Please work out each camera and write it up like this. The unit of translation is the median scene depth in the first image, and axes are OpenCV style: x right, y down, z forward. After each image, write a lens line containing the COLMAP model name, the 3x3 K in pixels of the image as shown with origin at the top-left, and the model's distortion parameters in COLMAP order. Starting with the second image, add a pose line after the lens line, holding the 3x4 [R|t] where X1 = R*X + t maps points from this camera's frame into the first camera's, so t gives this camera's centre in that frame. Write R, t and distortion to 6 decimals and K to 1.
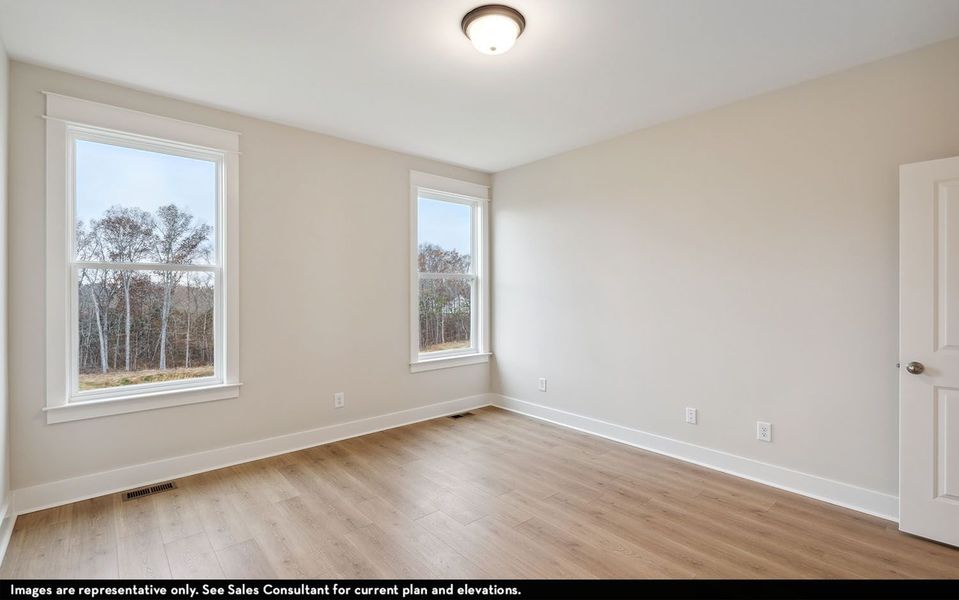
lens RADIAL K [[435.5, 0, 479.1], [0, 435.5, 288.9], [0, 0, 1]] dist [-0.017580, -0.000211]
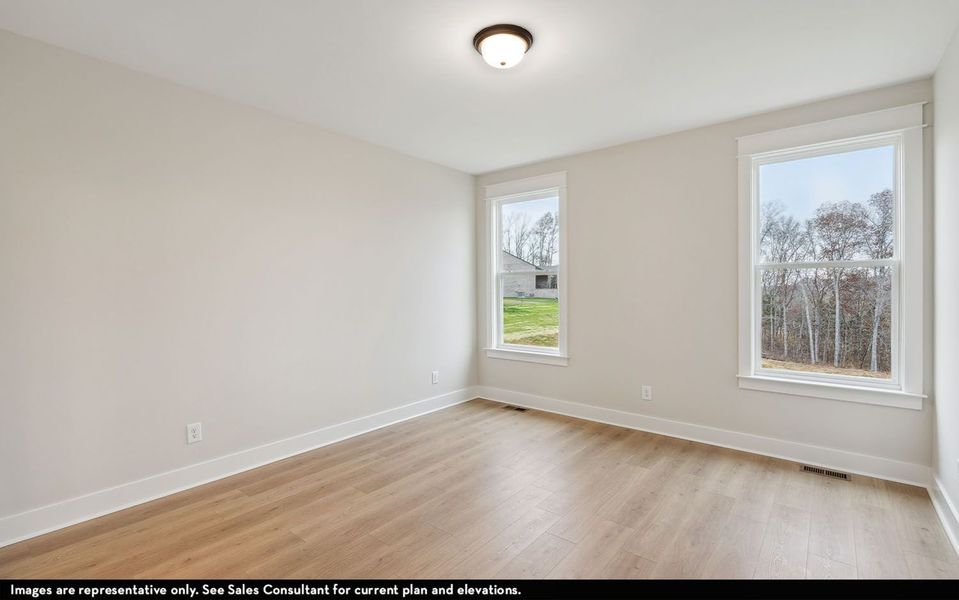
lens RADIAL K [[431.3, 0, 474.6], [0, 431.3, 293.7], [0, 0, 1]] dist [-0.014407, -0.000093]
pose [[0.151566, 0.011536, -0.988380, 0.543582], [0.009975, 0.999863, 0.013200, 0.001084], [0.988397, -0.011860, 0.151431, 0.380565]]
